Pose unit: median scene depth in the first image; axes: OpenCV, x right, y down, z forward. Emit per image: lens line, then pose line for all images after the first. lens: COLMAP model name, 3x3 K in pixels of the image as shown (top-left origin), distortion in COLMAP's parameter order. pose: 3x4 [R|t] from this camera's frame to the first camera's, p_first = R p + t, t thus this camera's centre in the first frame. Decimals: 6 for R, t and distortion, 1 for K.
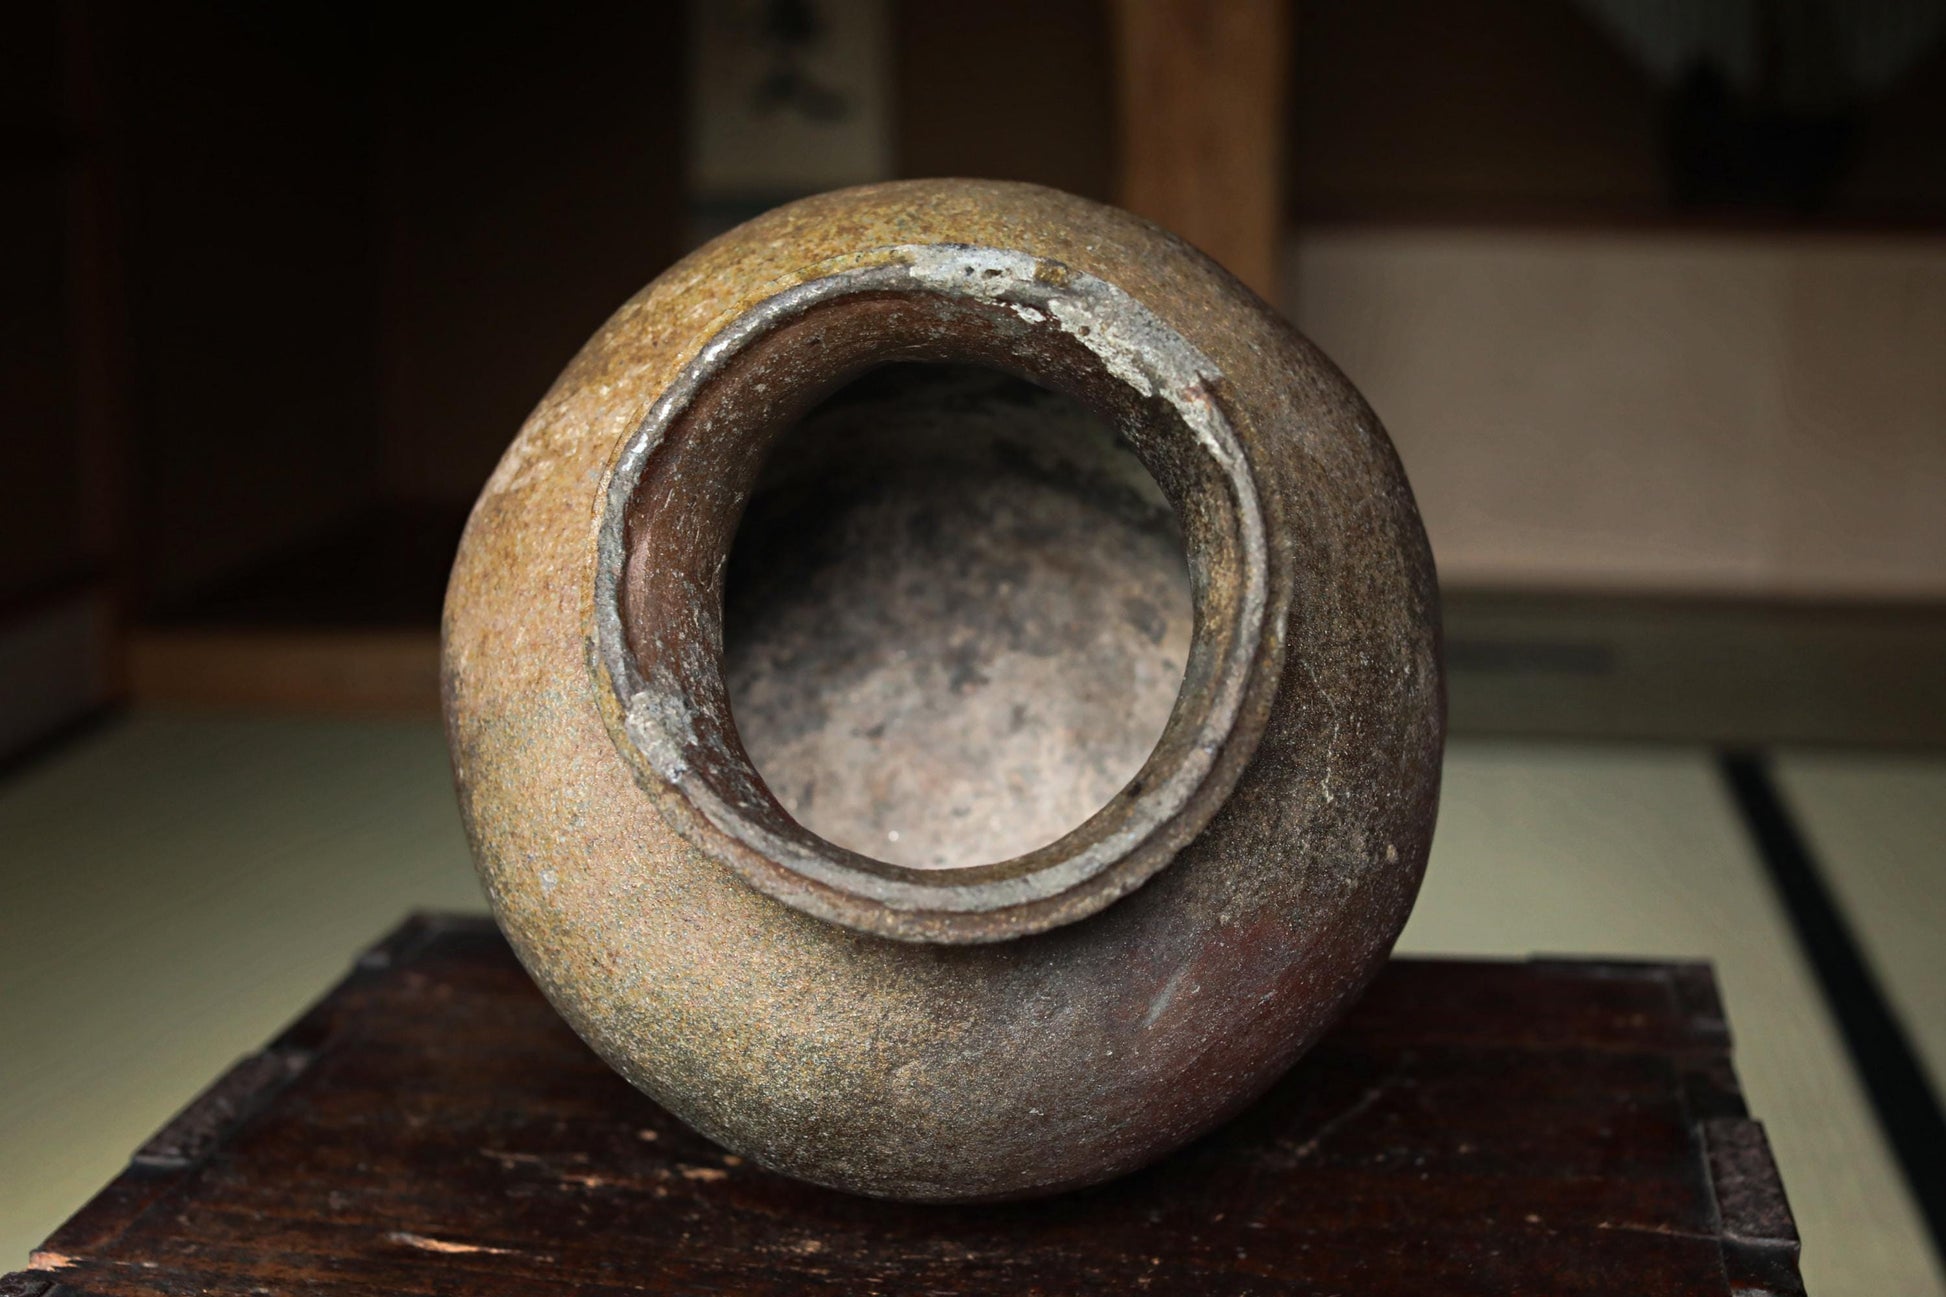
lens RADIAL K [[2993.3, 0, 954.4], [0, 2993.3, 658.2], [0, 0, 1]] dist [-0.205403, 0.000000]
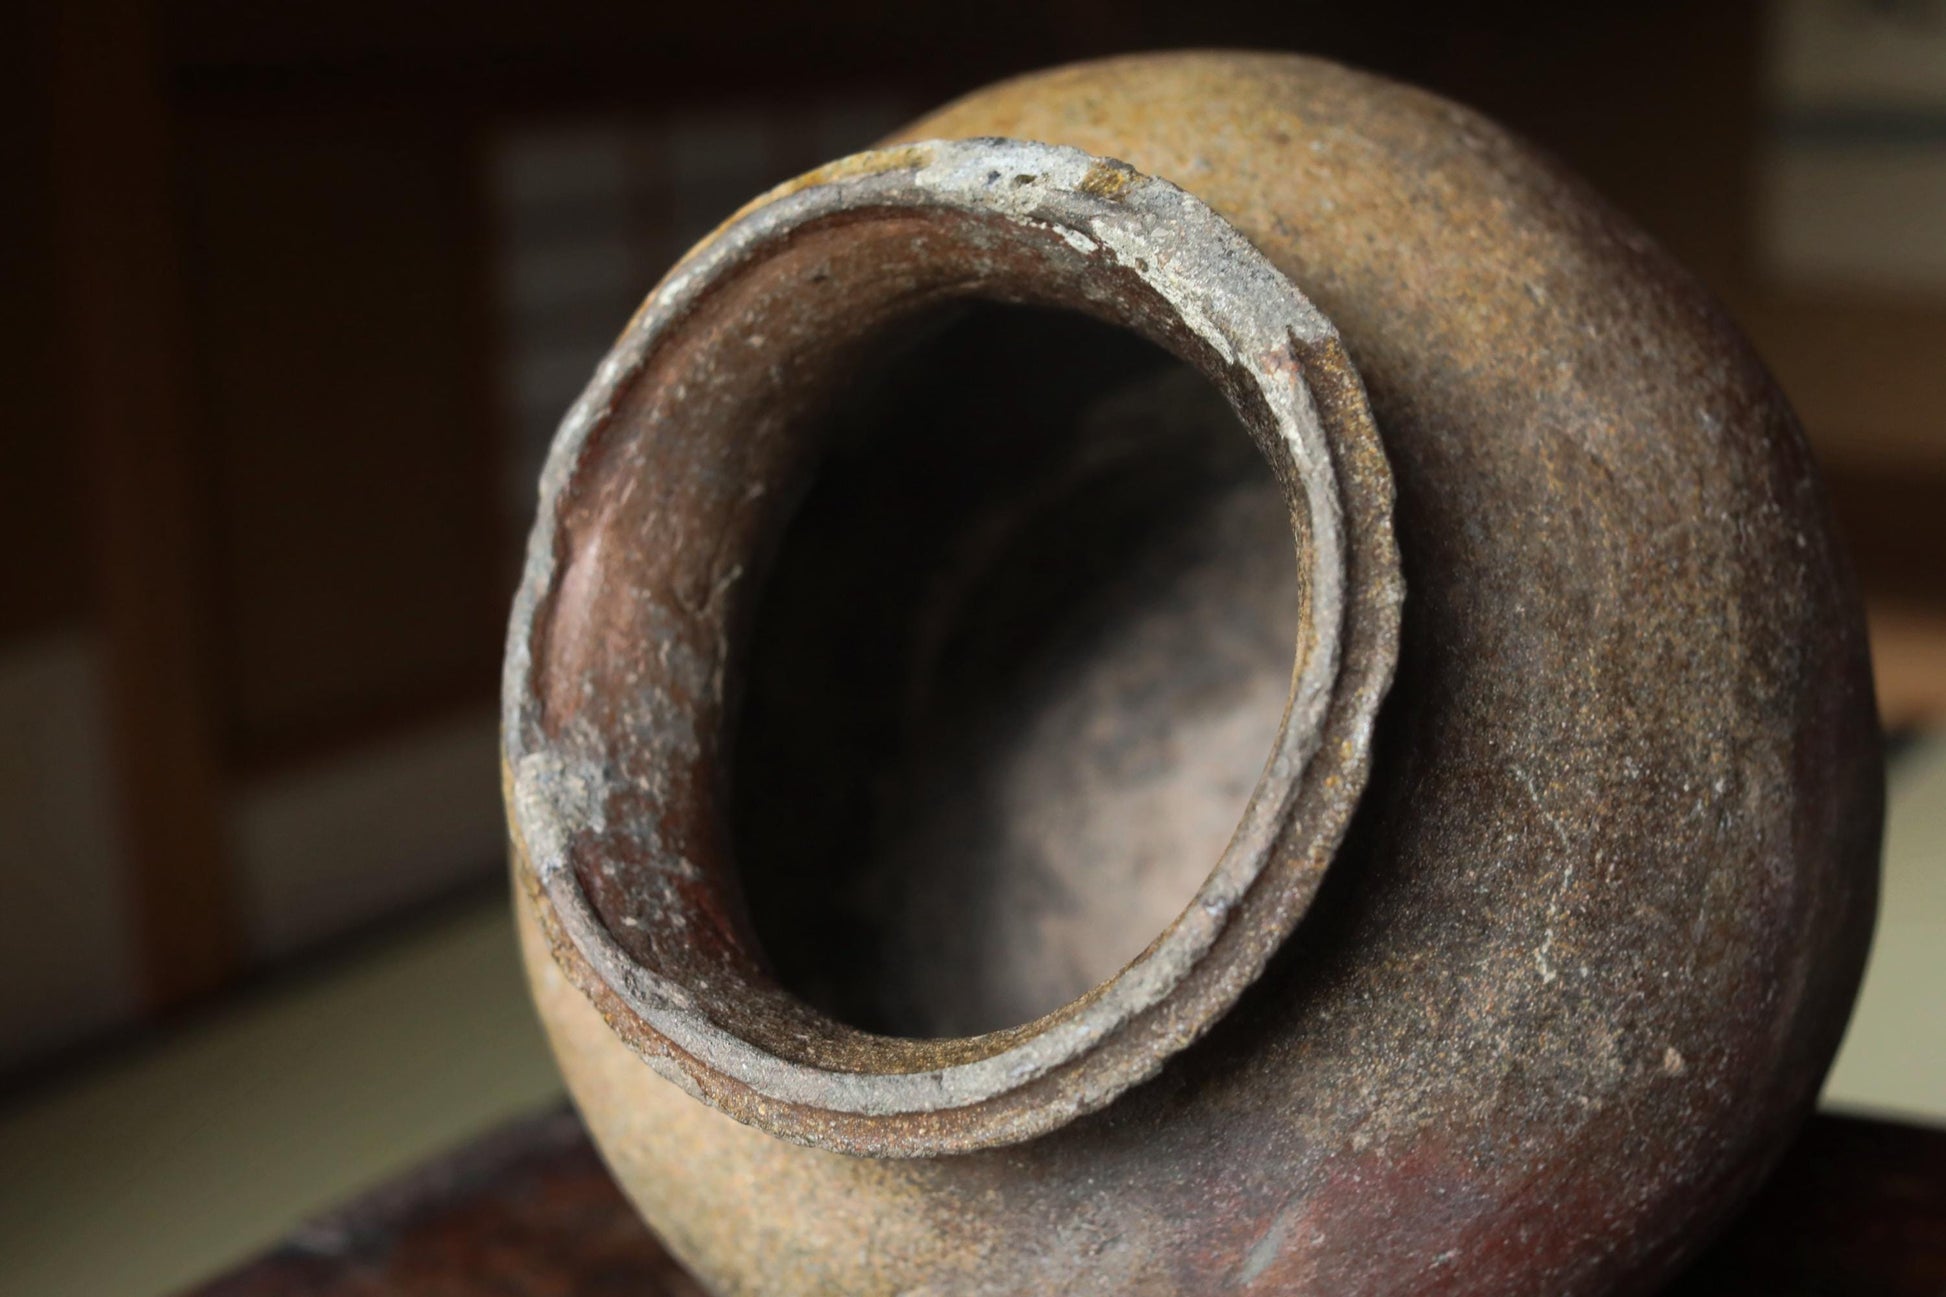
lens RADIAL K [[2993.3, 0, 975.9], [0, 2993.3, 648.9], [0, 0, 1]] dist [-0.205403, 0.000000]
pose [[0.915263, 0.056935, -0.398813, 0.263580], [-0.047861, 0.998319, 0.032682, -0.040331], [0.400003, -0.010825, 0.916450, 0.341884]]
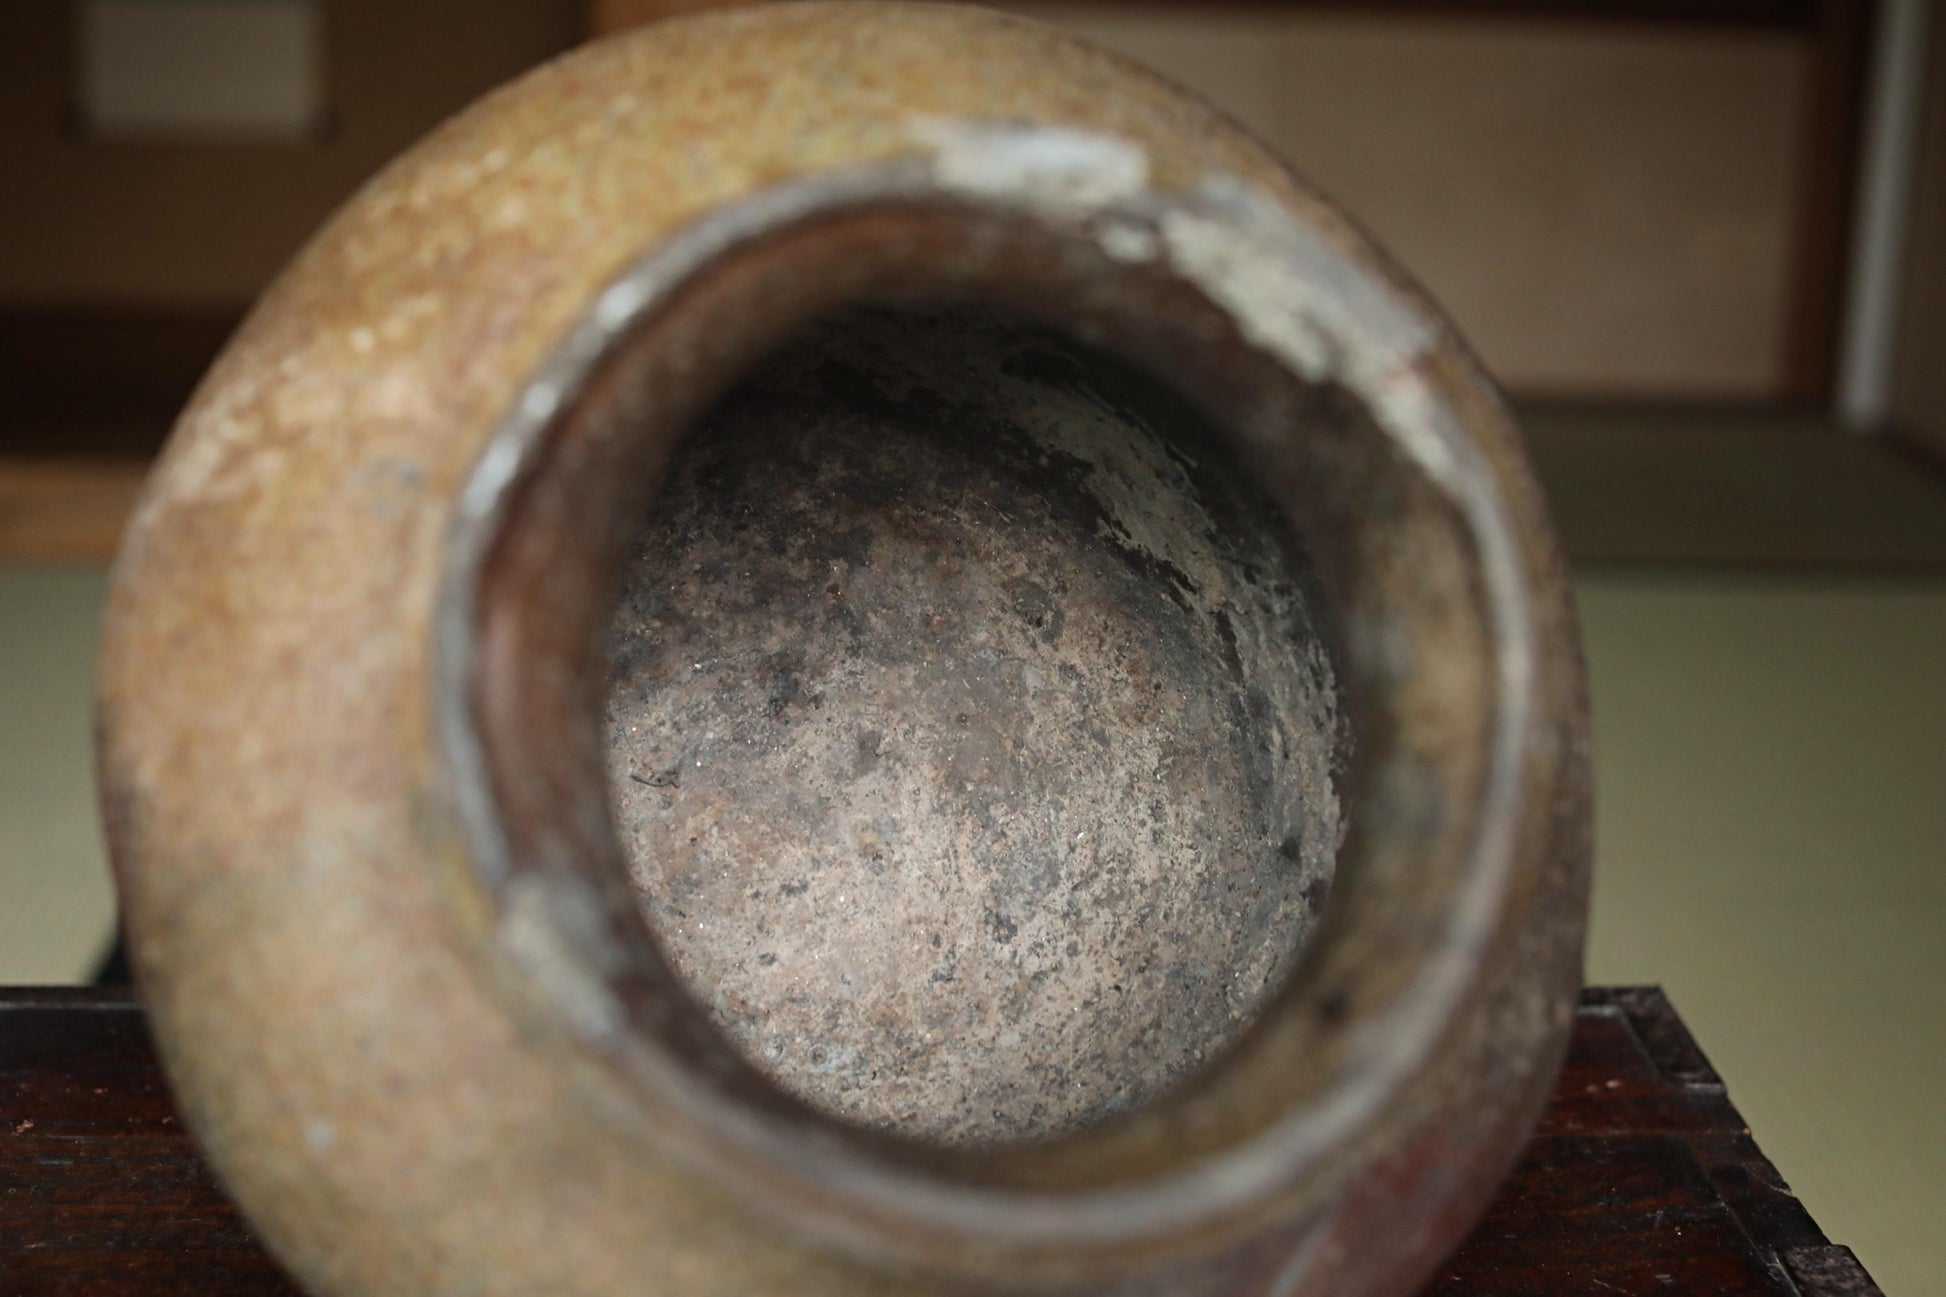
lens RADIAL K [[2993.3, 0, 985.3], [0, 2993.3, 657.8], [0, 0, 1]] dist [-0.205403, 0.000000]
pose [[0.974487, -0.030138, 0.222412, -0.134978], [0.011913, 0.996492, 0.082832, -0.075703], [-0.224128, -0.078070, 0.971428, 0.373083]]
